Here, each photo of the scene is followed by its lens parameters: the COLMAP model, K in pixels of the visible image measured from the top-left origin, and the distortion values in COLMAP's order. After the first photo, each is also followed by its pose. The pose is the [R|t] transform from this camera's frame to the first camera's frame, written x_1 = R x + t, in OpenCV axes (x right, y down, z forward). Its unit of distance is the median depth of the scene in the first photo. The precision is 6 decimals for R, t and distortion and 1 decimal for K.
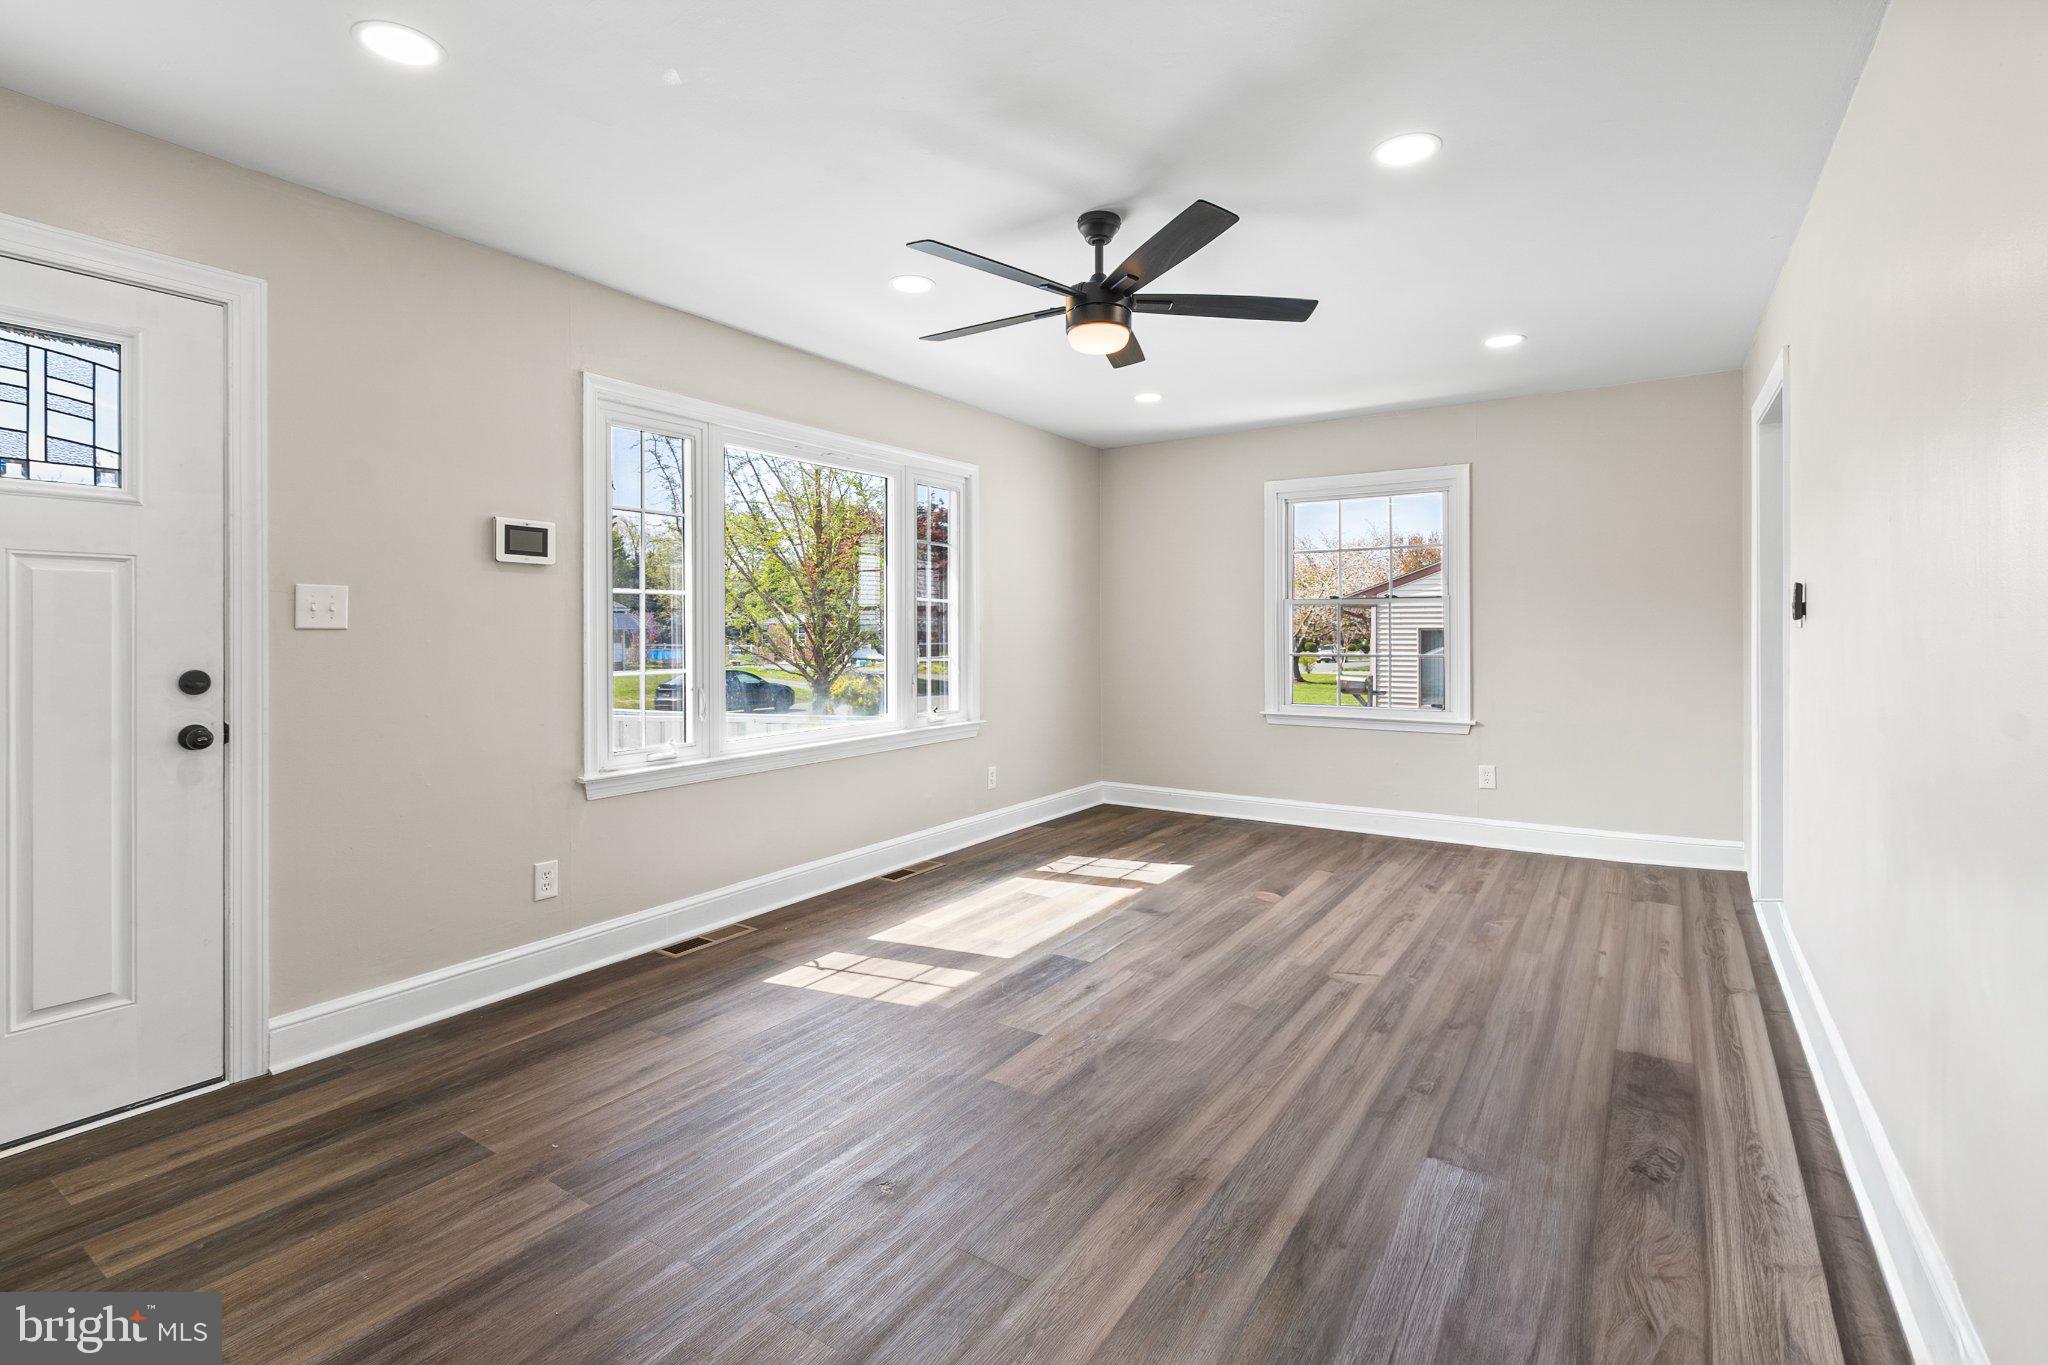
lens RADIAL K [[948.9, 0, 1011.6], [0, 948.9, 631.5], [0, 0, 1]] dist [0.001795, 0.000347]
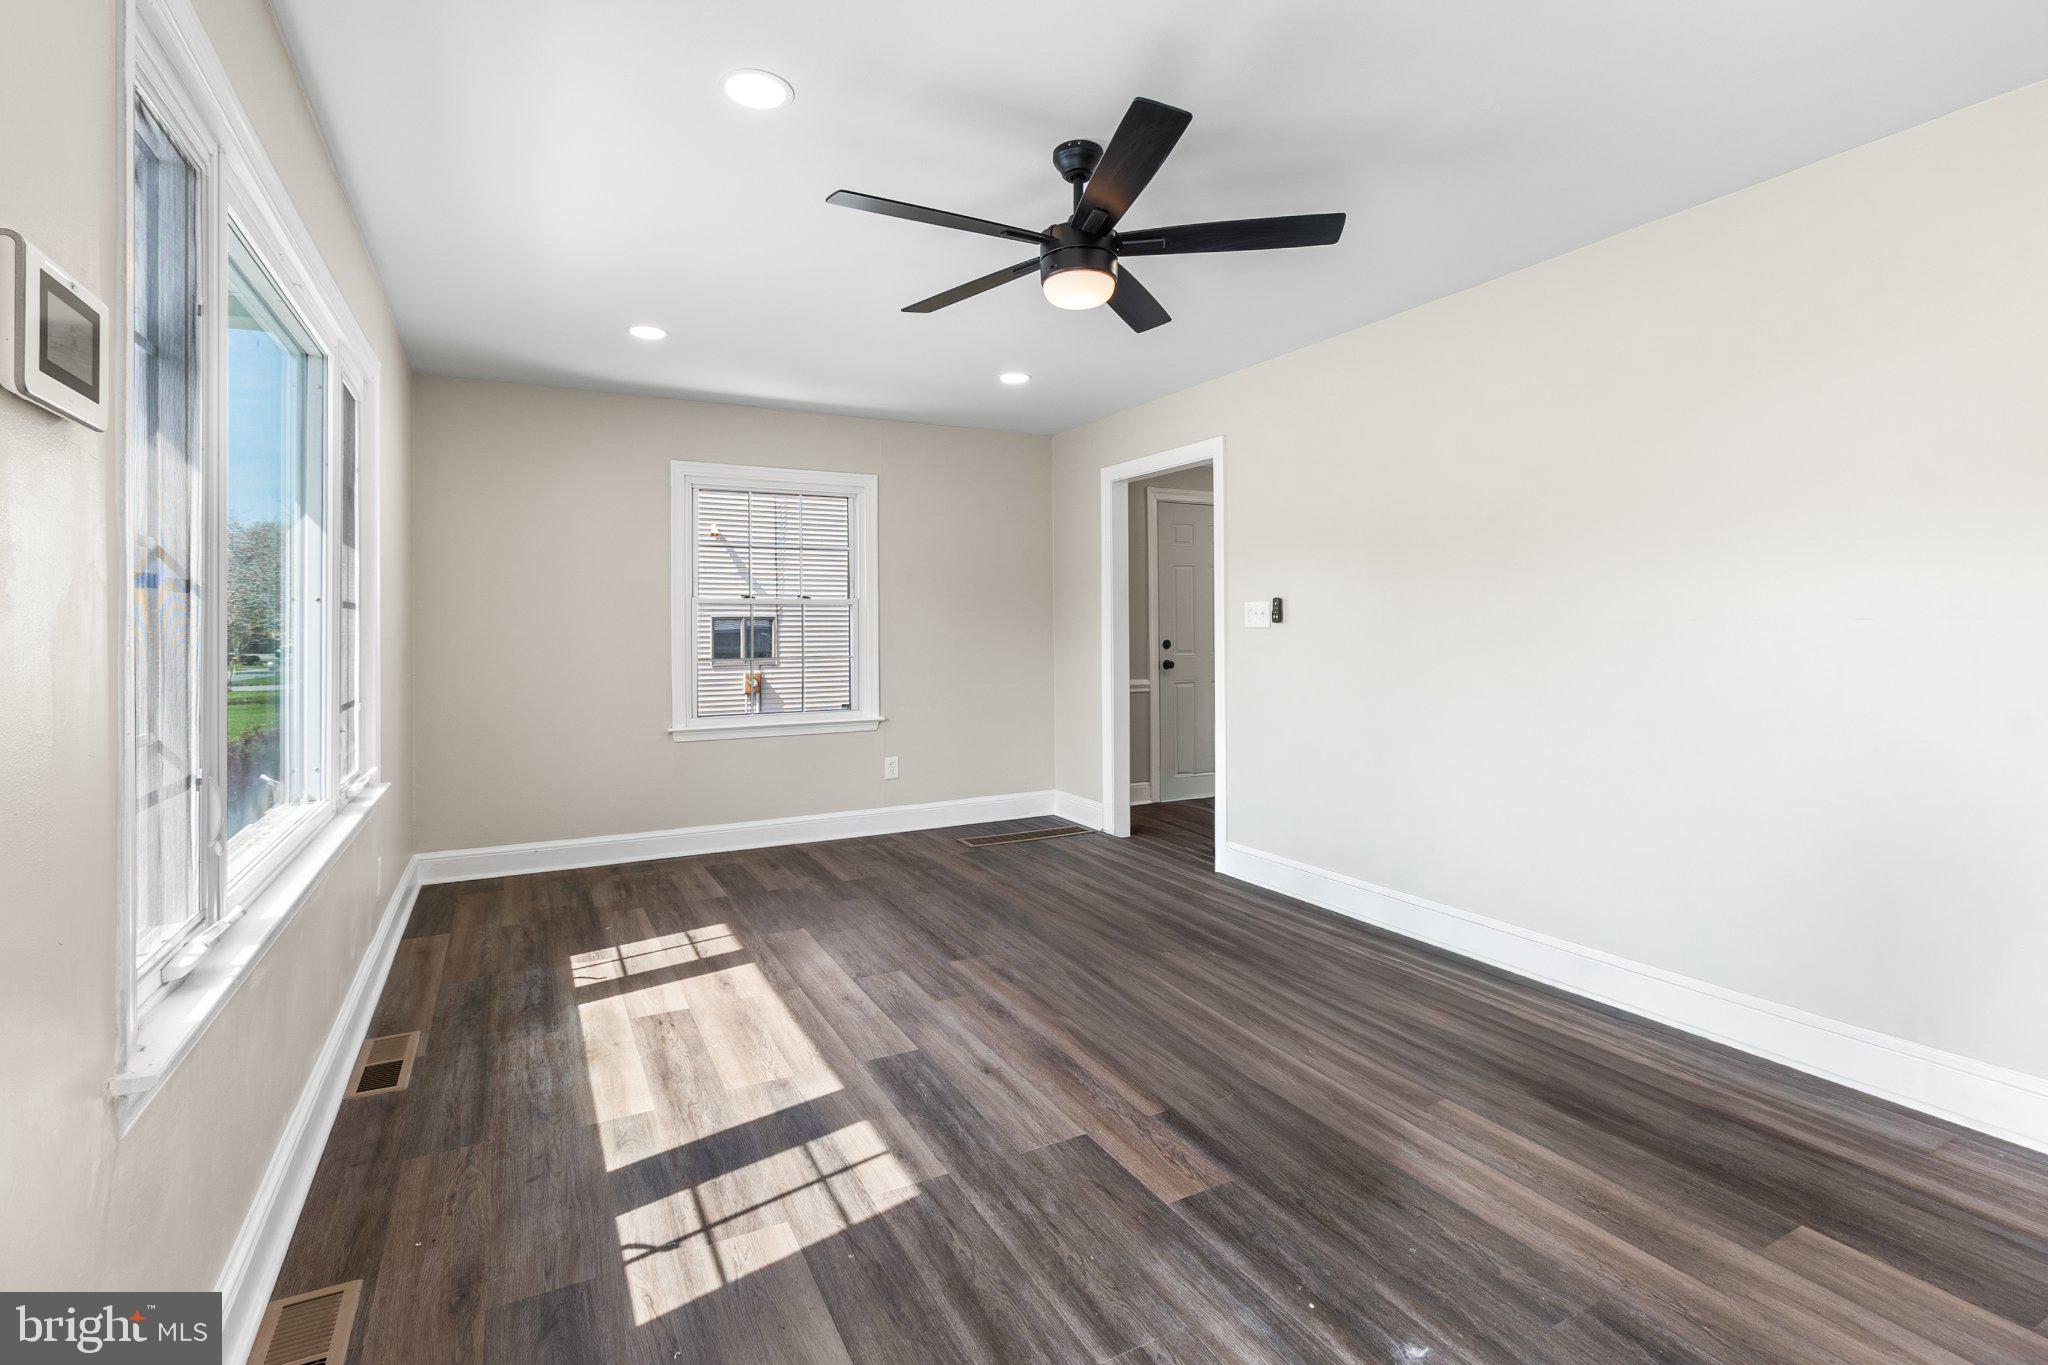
lens RADIAL K [[948.9, 0, 1011.6], [0, 948.9, 631.5], [0, 0, 1]] dist [0.001795, 0.000347]
pose [[0.478375, -0.003429, 0.878149, -0.606946], [0.006280, 0.999980, 0.000484, -0.002474], [-0.878133, 0.005284, 0.478387, 0.574477]]
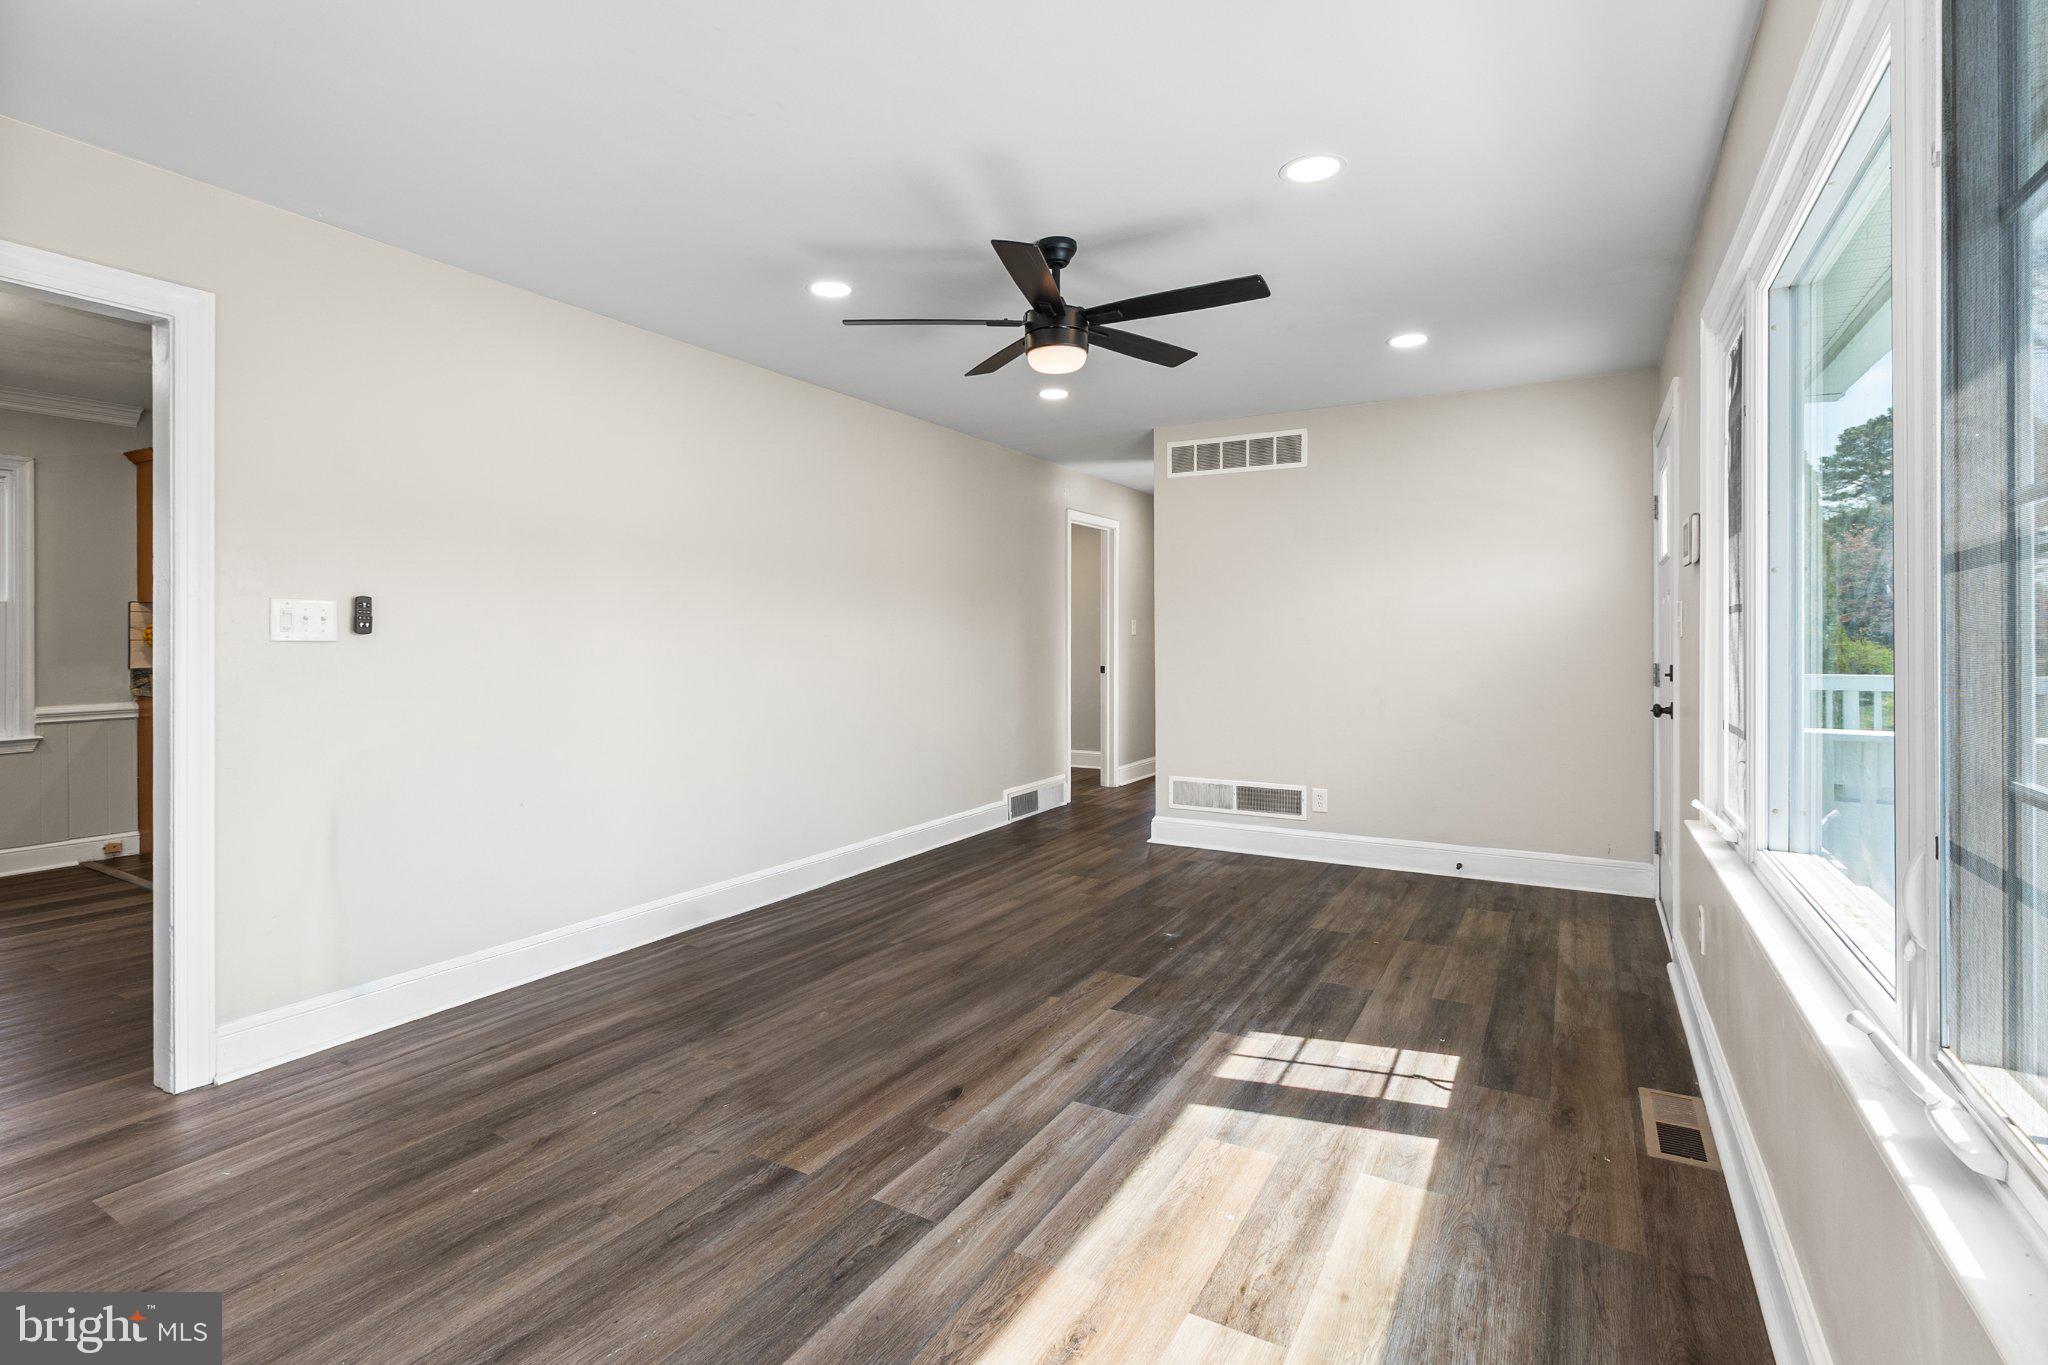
lens RADIAL K [[972.7, 0, 1020.4], [0, 972.7, 647.8], [0, 0, 1]] dist [0.001989, 0.000455]
pose [[-0.997593, 0.005191, -0.069149, 0.181994], [0.004299, 0.999906, 0.013050, -0.006521], [0.069210, 0.012722, -0.997521, 1.816145]]
